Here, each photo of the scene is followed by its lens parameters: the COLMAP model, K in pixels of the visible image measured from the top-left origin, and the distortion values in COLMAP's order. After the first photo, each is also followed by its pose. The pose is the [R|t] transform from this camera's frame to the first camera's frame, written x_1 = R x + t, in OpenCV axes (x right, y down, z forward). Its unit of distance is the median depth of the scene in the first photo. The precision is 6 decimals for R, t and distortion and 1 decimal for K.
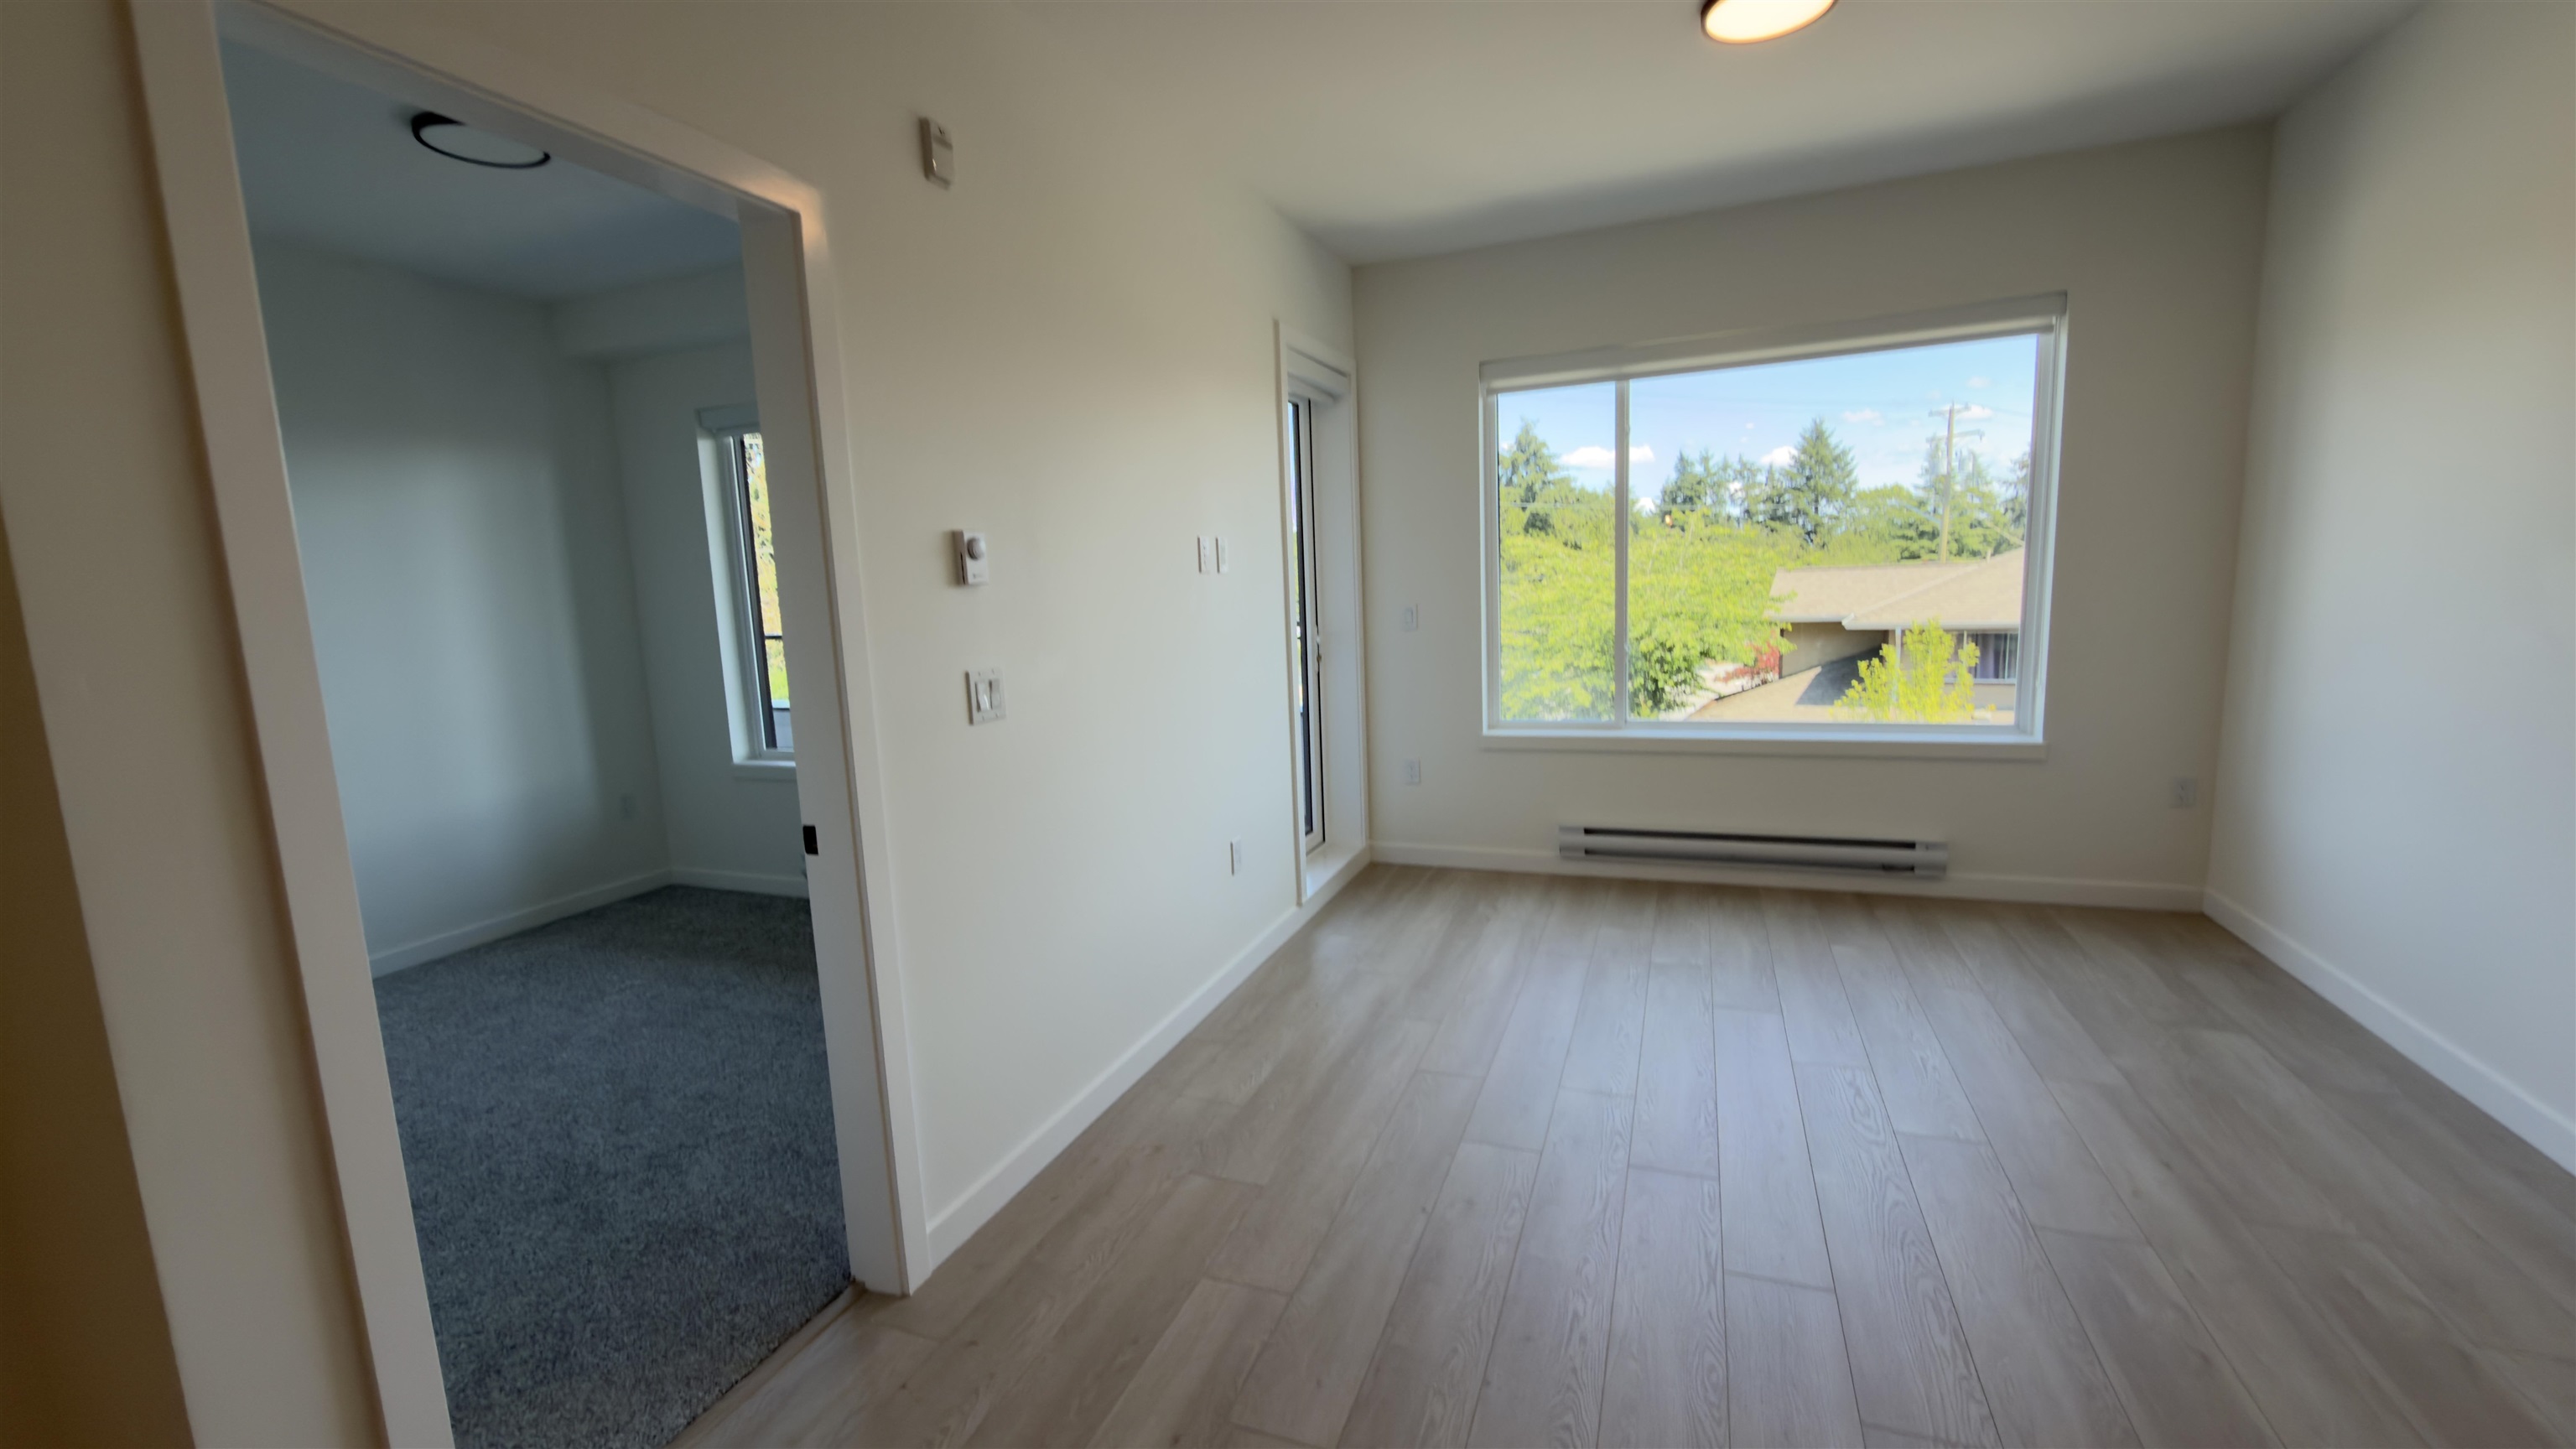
lens RADIAL K [[1034.6, 0, 1268.1], [0, 1034.6, 720.9], [0, 0, 1]] dist [0.003926, -0.000195]
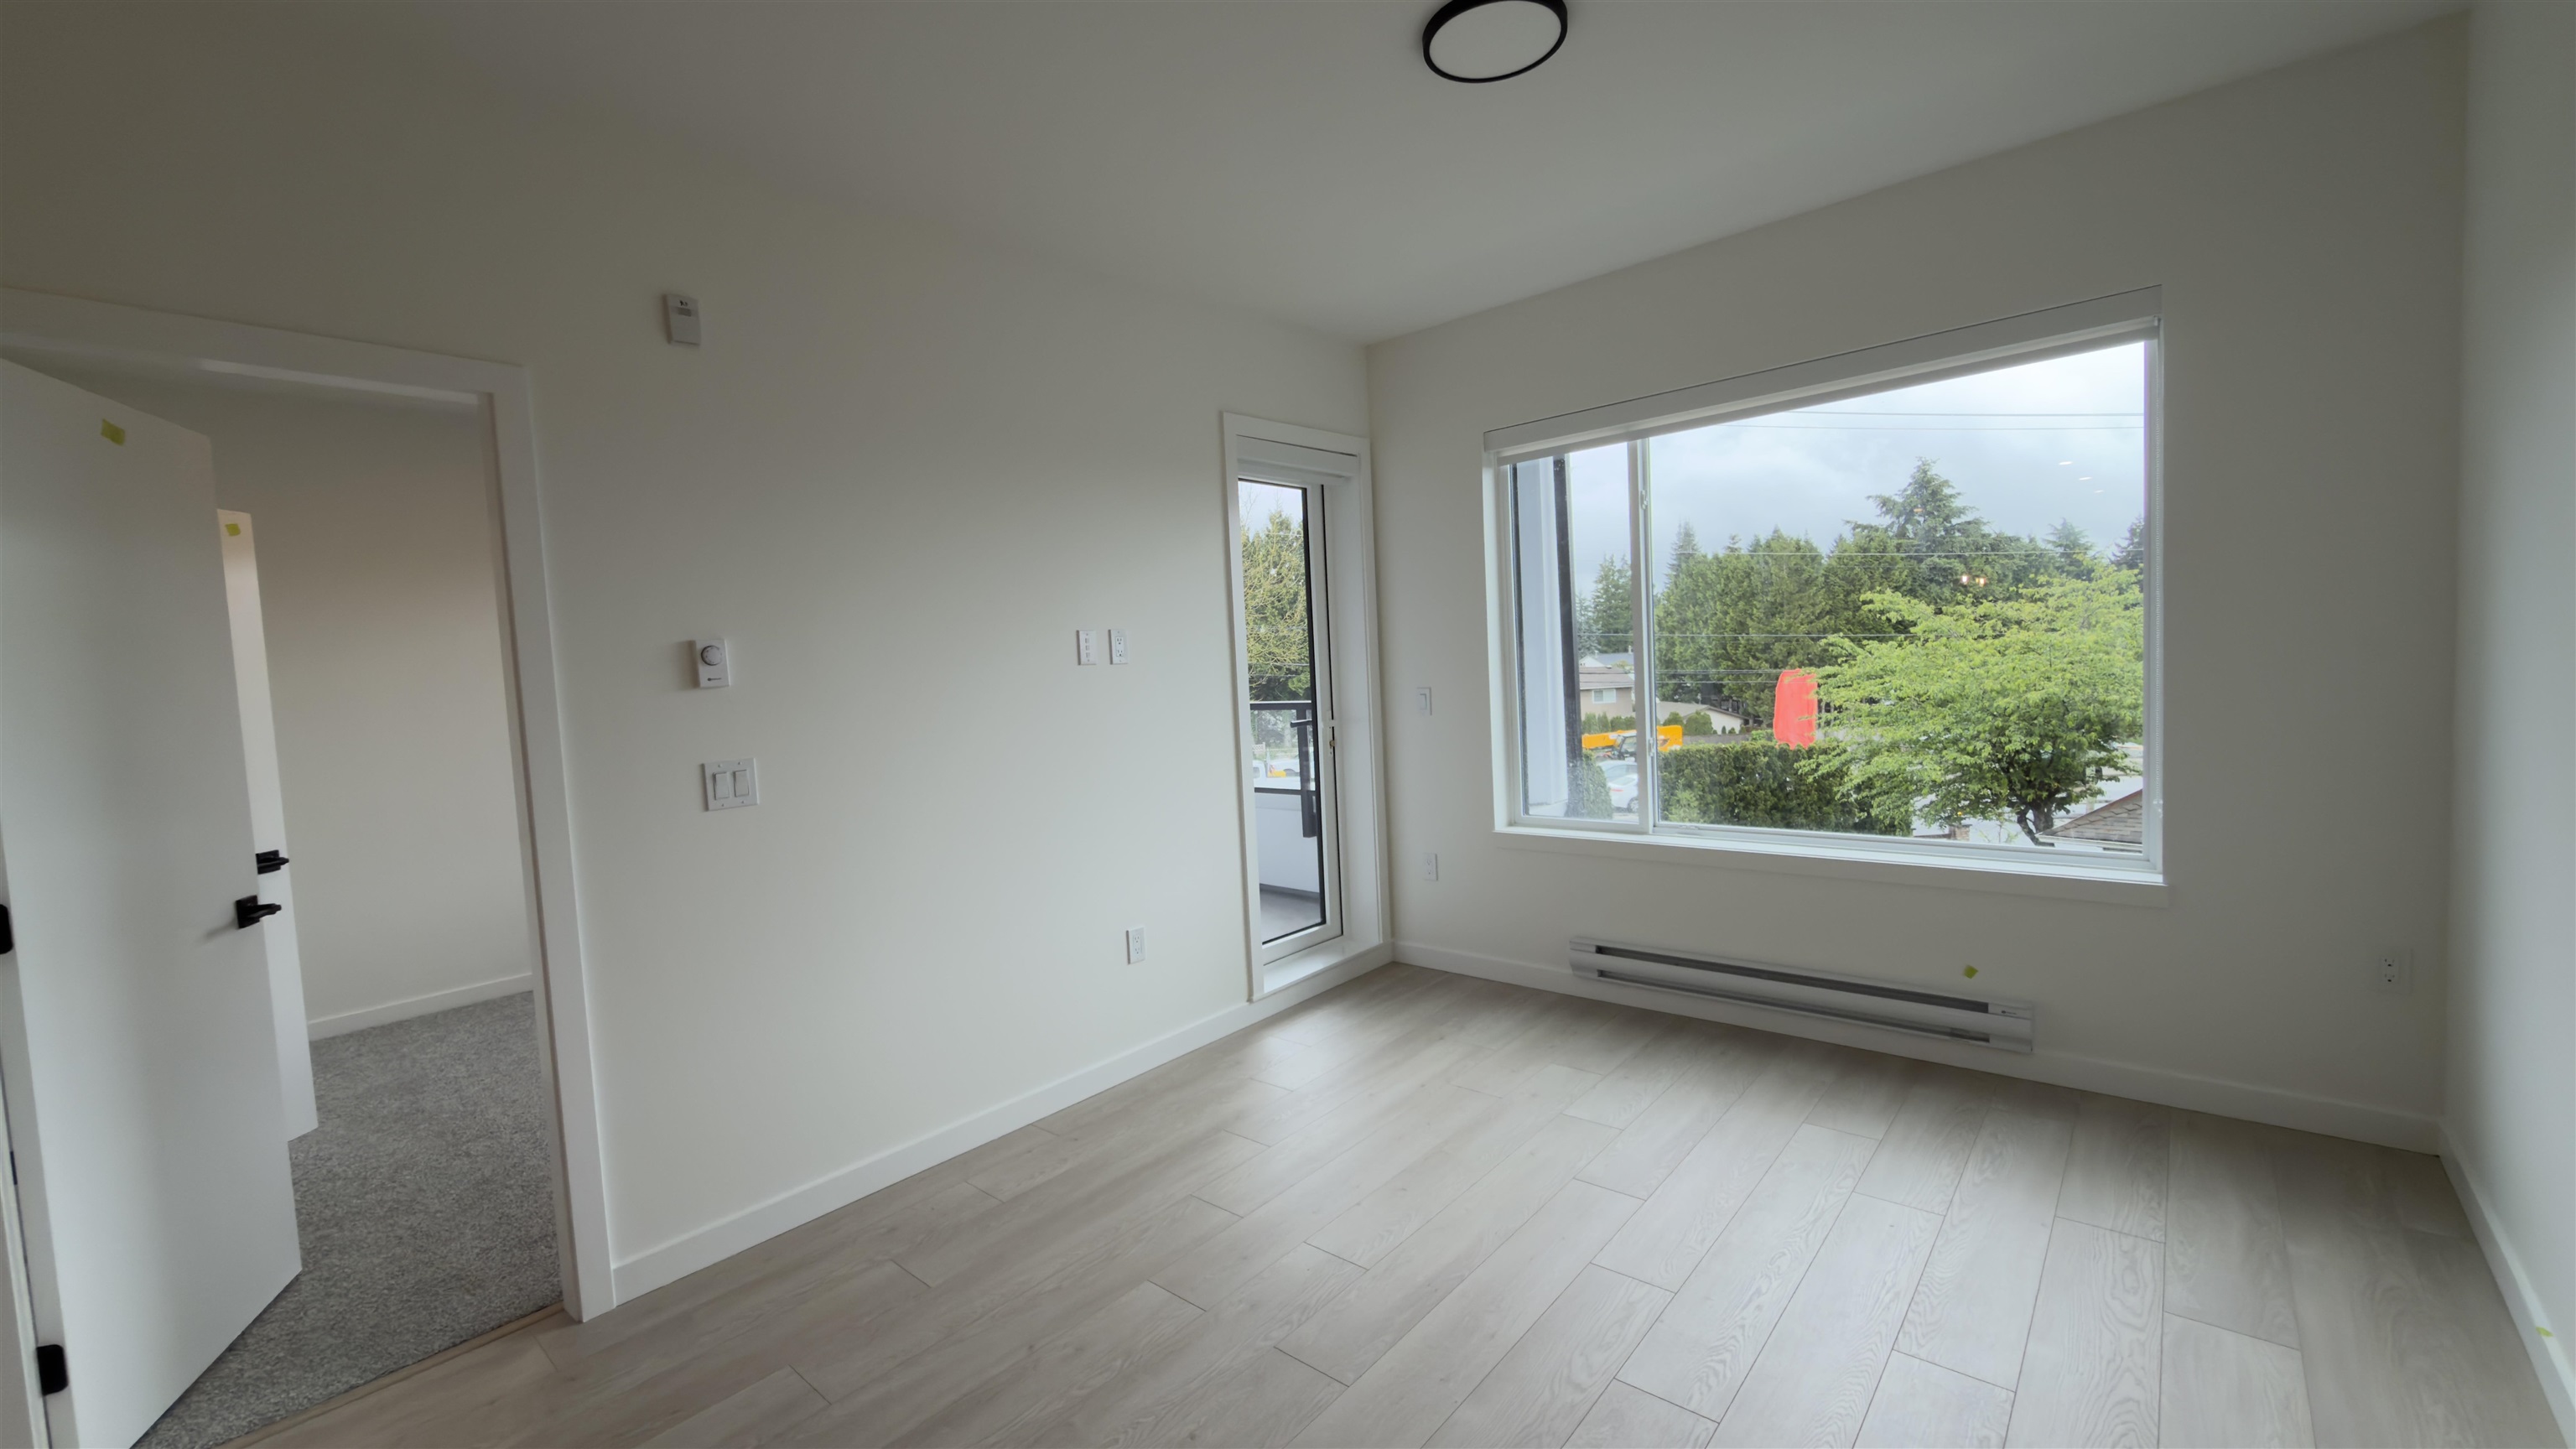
lens RADIAL K [[1034.6, 0, 1246.1], [0, 1034.6, 720.1], [0, 0, 1]] dist [0.003926, -0.000195]
pose [[0.939860, 0.013678, -0.341287, 0.321057], [-0.035239, 0.997749, -0.057055, -0.025246], [0.339738, 0.065650, 0.938226, 0.069814]]
